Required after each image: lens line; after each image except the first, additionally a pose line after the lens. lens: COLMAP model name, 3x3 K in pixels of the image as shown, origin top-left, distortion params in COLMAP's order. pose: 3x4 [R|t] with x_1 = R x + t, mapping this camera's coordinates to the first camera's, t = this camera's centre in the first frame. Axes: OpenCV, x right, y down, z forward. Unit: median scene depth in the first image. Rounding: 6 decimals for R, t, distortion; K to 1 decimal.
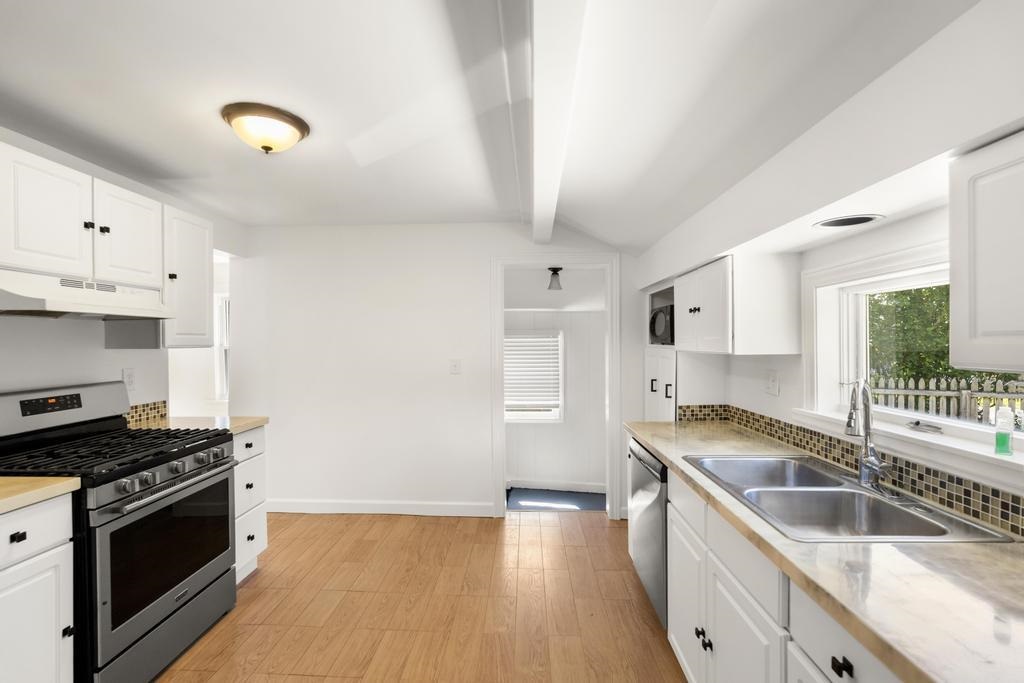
lens RADIAL K [[453.9, 0, 511.7], [0, 453.9, 341.8], [0, 0, 1]] dist [-0.007885, 0.000122]
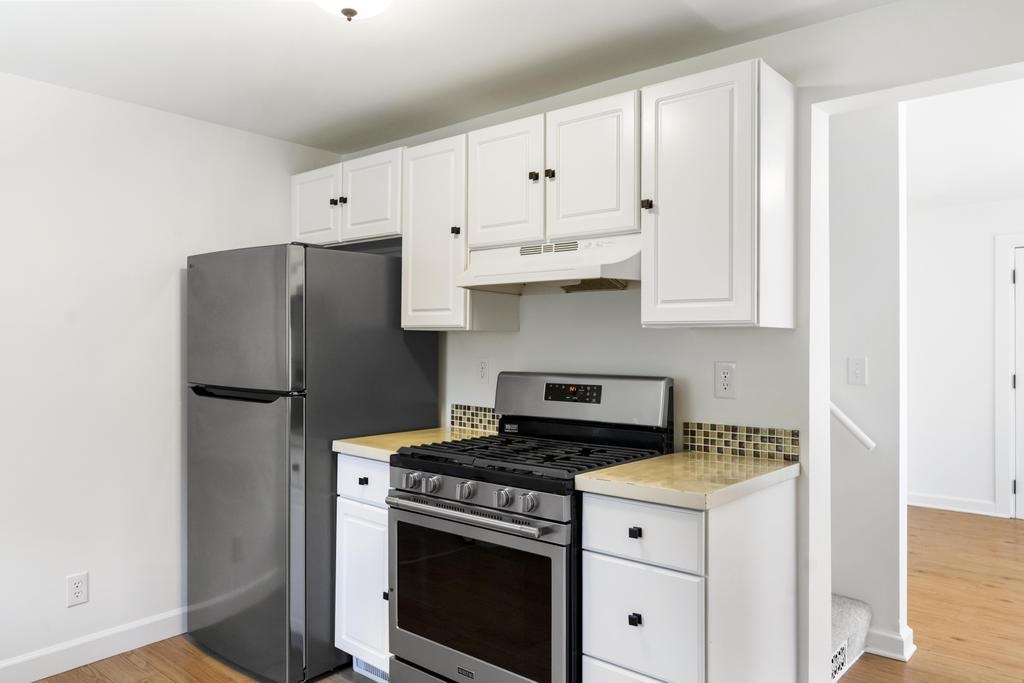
lens RADIAL K [[723.4, 0, 507.9], [0, 723.4, 337.8], [0, 0, 1]] dist [0.011194, 0.003625]
pose [[-0.631742, -0.008458, -0.775132, 0.107315], [-0.006535, 0.999963, -0.005586, 0.041319], [0.775151, 0.001536, -0.631774, 1.680556]]
